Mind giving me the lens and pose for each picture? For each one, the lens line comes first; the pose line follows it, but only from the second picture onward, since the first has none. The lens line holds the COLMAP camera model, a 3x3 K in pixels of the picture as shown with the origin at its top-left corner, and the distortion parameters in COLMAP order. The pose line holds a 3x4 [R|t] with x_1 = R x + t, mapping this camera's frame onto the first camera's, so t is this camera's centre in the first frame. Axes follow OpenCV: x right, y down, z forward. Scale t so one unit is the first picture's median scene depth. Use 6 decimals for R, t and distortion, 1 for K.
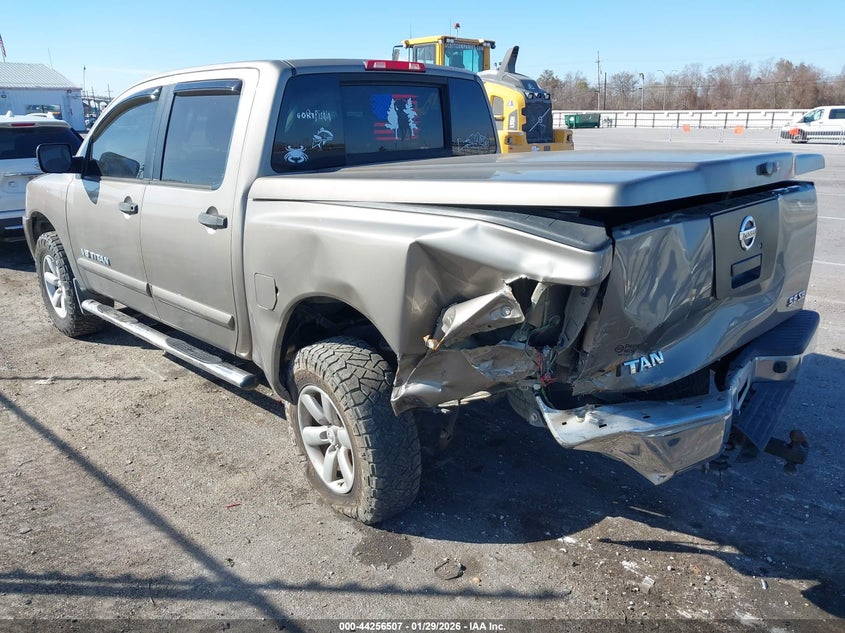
lens RADIAL K [[667.3, 0, 422.5], [0, 667.3, 316.5], [0, 0, 1]] dist [0.006748, -0.000207]
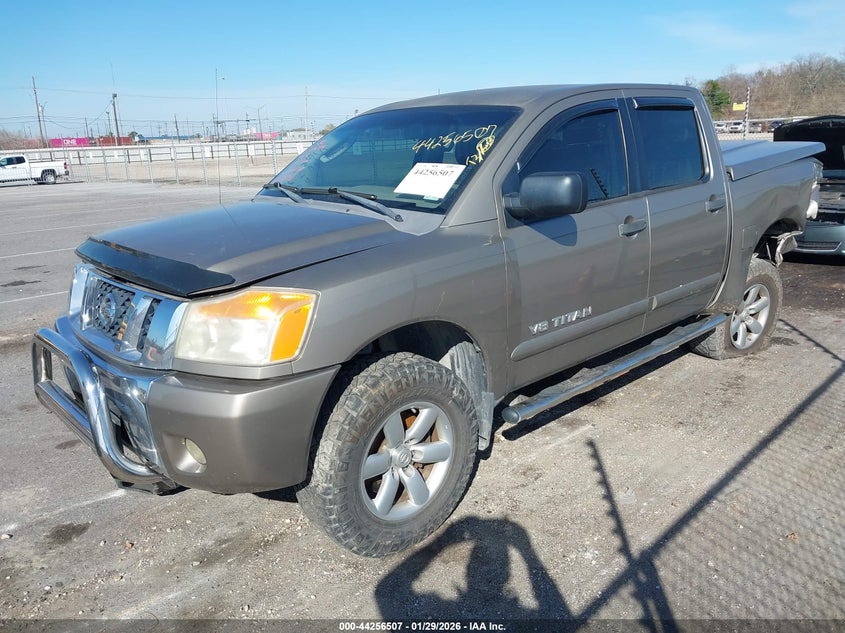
lens RADIAL K [[686.3, 0, 422.5], [0, 686.3, 316.5], [0, 0, 1]] dist [0.007144, 0.001951]
pose [[0.024222, -0.239727, 0.970538, -2.145530], [0.324699, 0.920076, 0.219159, -0.530218], [-0.945507, 0.309825, 0.100125, 1.890799]]
